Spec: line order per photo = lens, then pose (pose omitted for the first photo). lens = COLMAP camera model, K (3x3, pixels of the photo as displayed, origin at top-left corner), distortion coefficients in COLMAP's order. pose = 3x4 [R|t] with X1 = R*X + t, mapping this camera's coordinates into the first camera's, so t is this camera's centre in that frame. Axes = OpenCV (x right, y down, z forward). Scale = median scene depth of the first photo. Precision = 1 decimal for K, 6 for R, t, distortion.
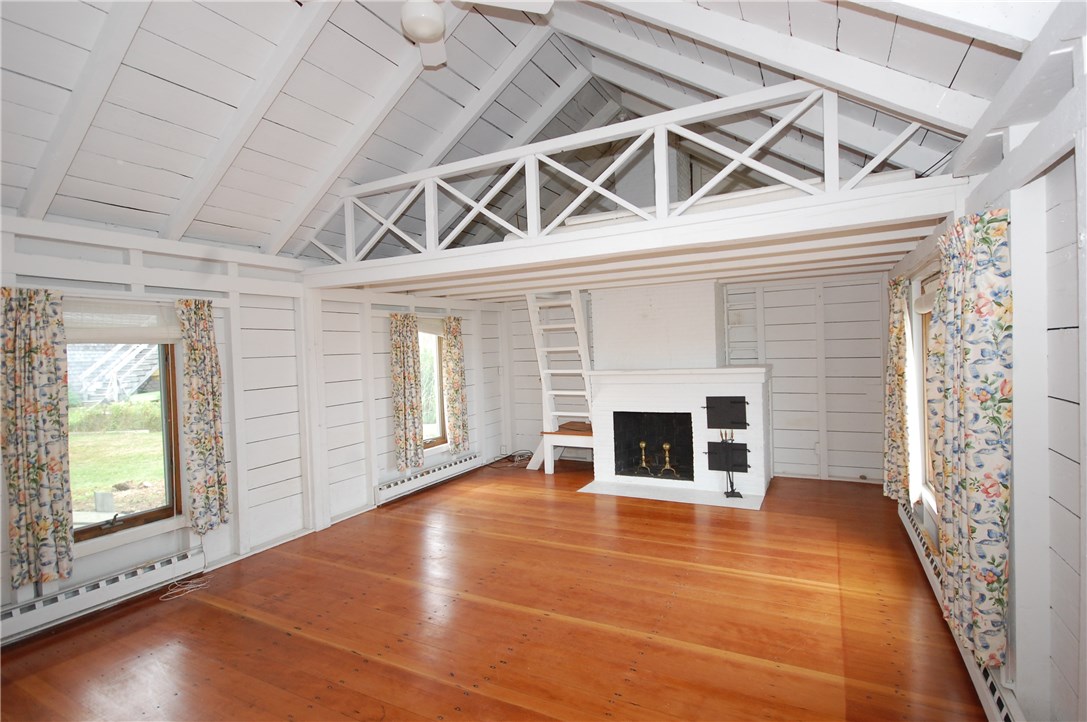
lens RADIAL K [[531.8, 0, 543.2], [0, 531.8, 360.7], [0, 0, 1]] dist [-0.001698, -0.000264]
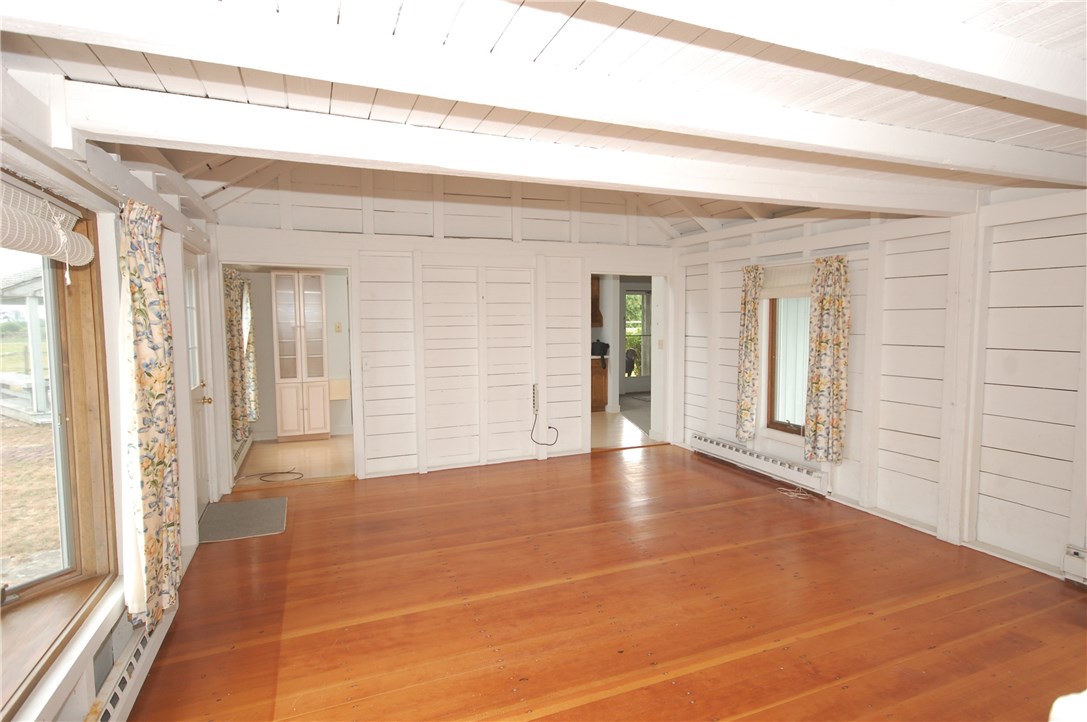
lens RADIAL K [[580.3, 0, 544.5], [0, 580.3, 358.0], [0, 0, 1]] dist [0.002086, -0.000038]
pose [[-0.641771, 0.092516, -0.761295, 0.761323], [0.008880, 0.993527, 0.113252, -0.048422], [0.766845, 0.065921, -0.638438, 1.511311]]
